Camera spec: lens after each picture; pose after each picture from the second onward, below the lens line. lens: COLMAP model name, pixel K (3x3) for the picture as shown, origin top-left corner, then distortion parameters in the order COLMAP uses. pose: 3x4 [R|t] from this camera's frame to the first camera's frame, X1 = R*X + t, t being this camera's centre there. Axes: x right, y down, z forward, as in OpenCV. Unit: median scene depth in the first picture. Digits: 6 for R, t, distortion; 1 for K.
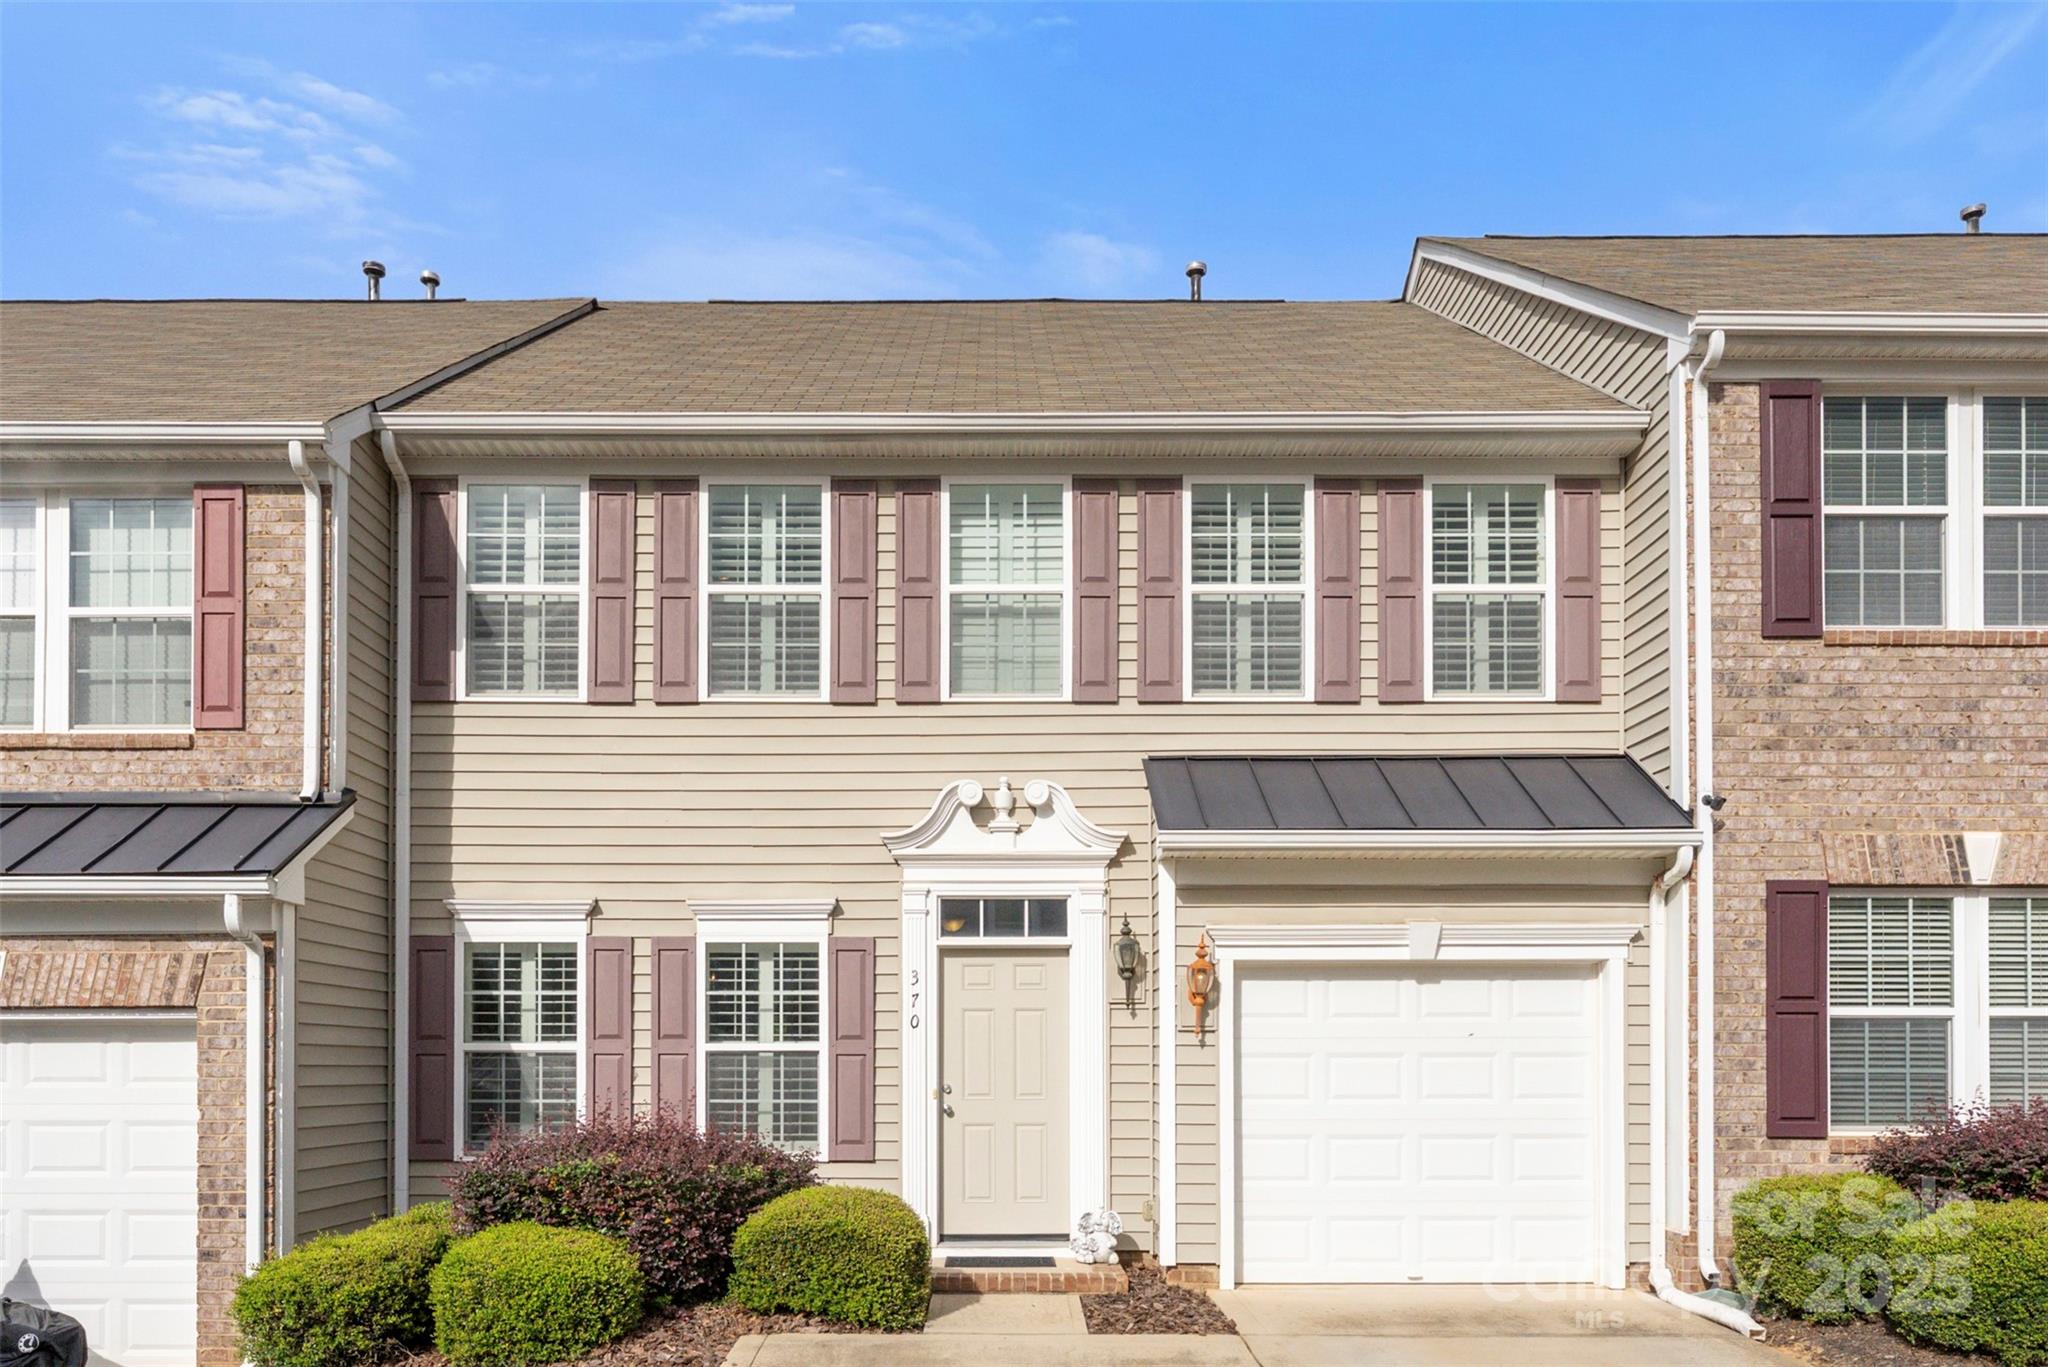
lens RADIAL K [[1409.6, 0, 1024.4], [0, 1409.6, 726.6], [0, 0, 1]] dist [-0.000123, -0.000103]
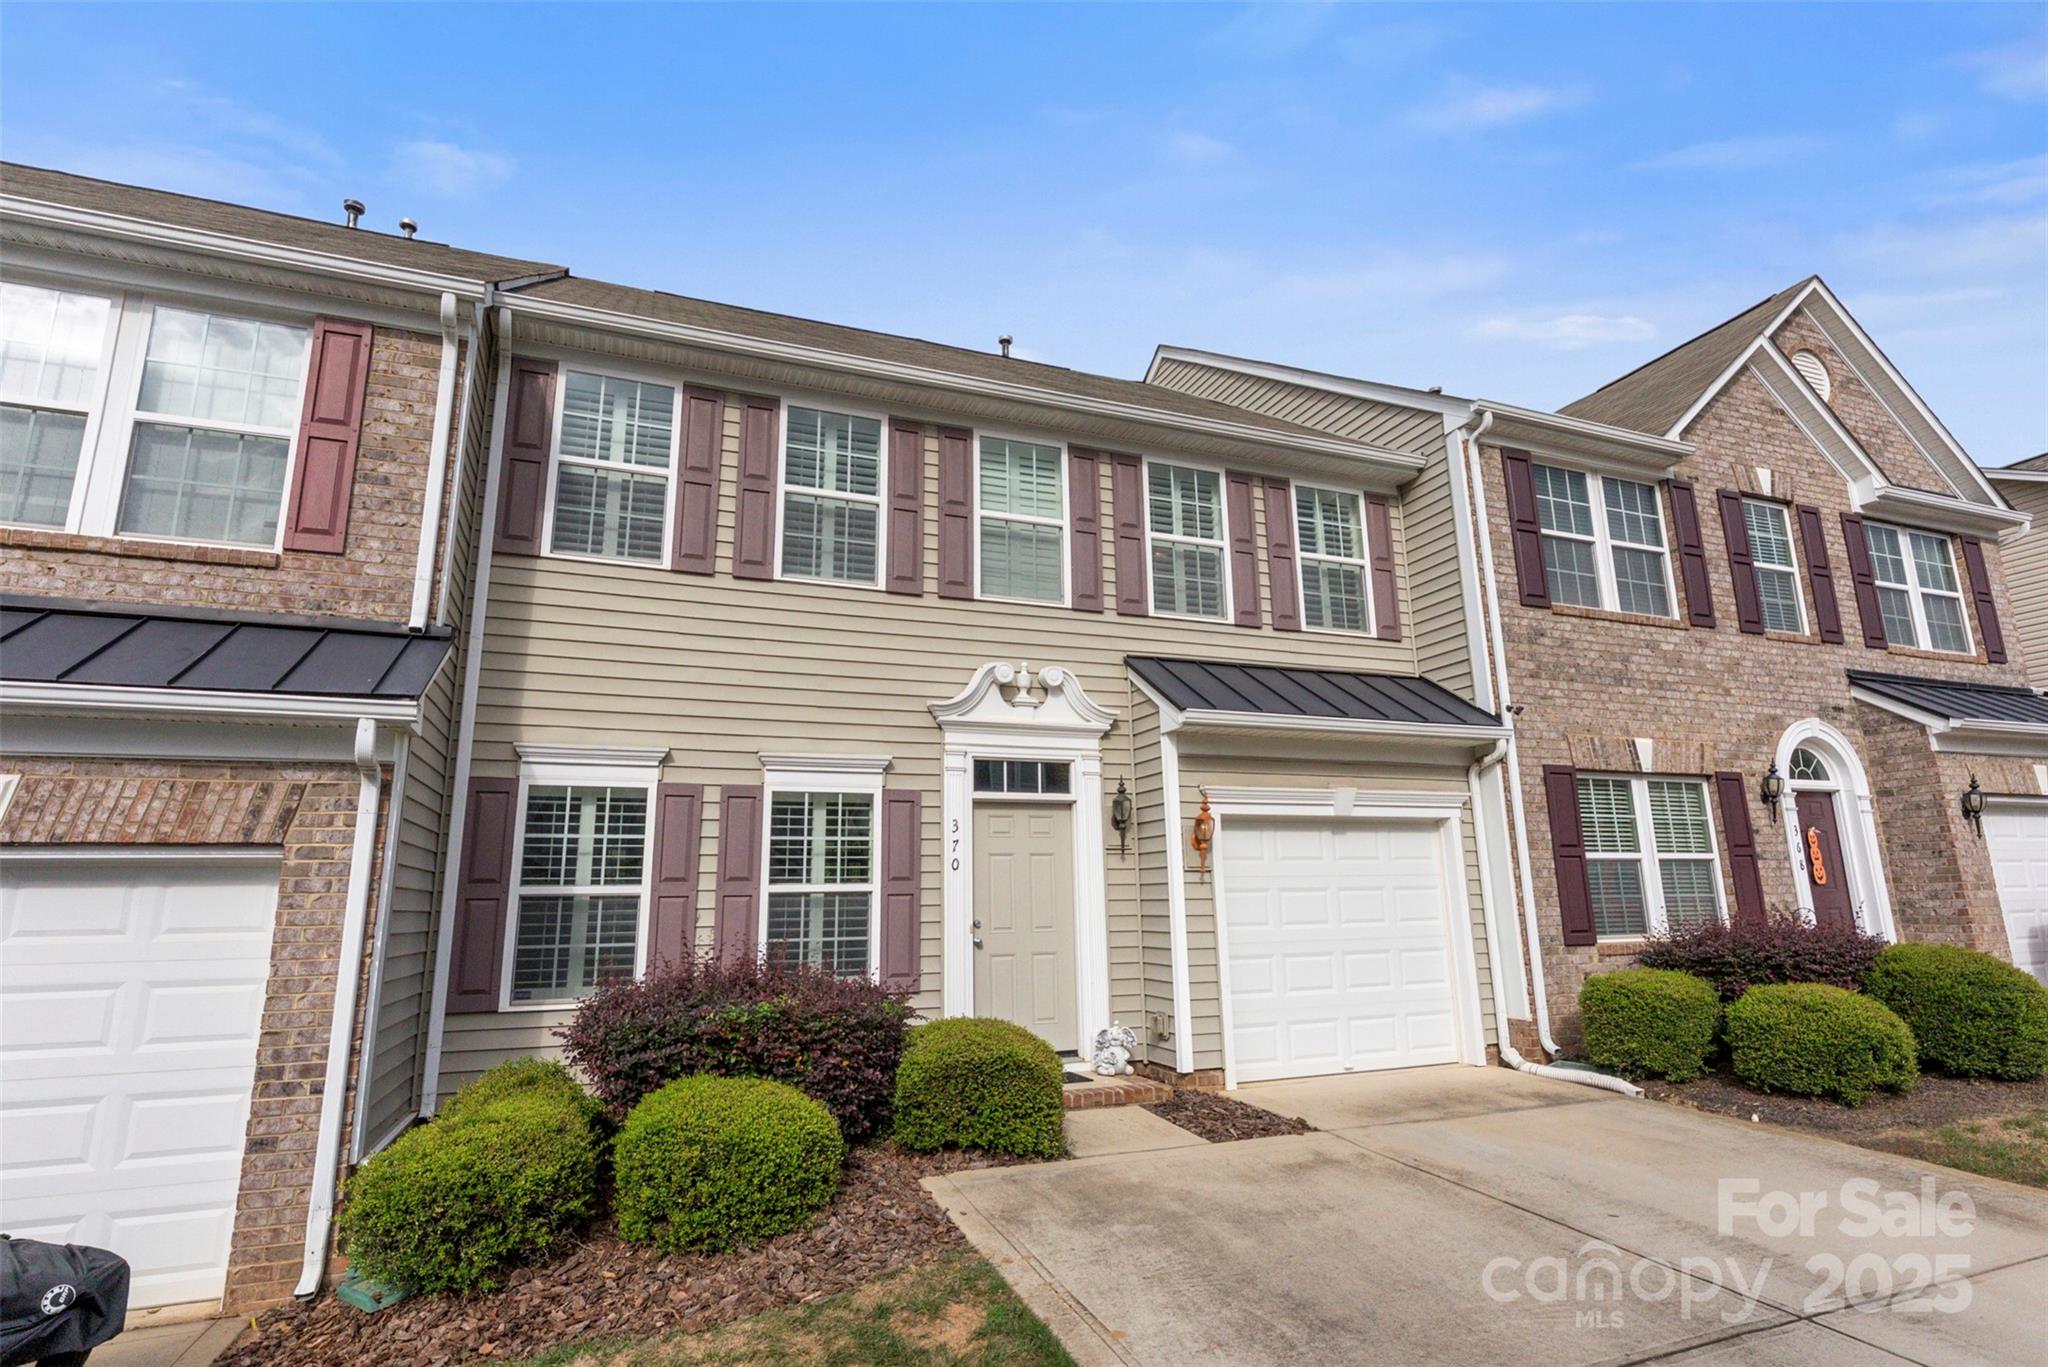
lens RADIAL K [[933.4, 0, 1027.1], [0, 933.4, 514.3], [0, 0, 1]] dist [-0.001578, 0.000092]
pose [[0.931433, 0.127681, 0.340777, -0.329469], [-0.069774, 0.981714, -0.177116, 0.055726], [-0.357160, 0.141194, 0.923310, 0.215845]]
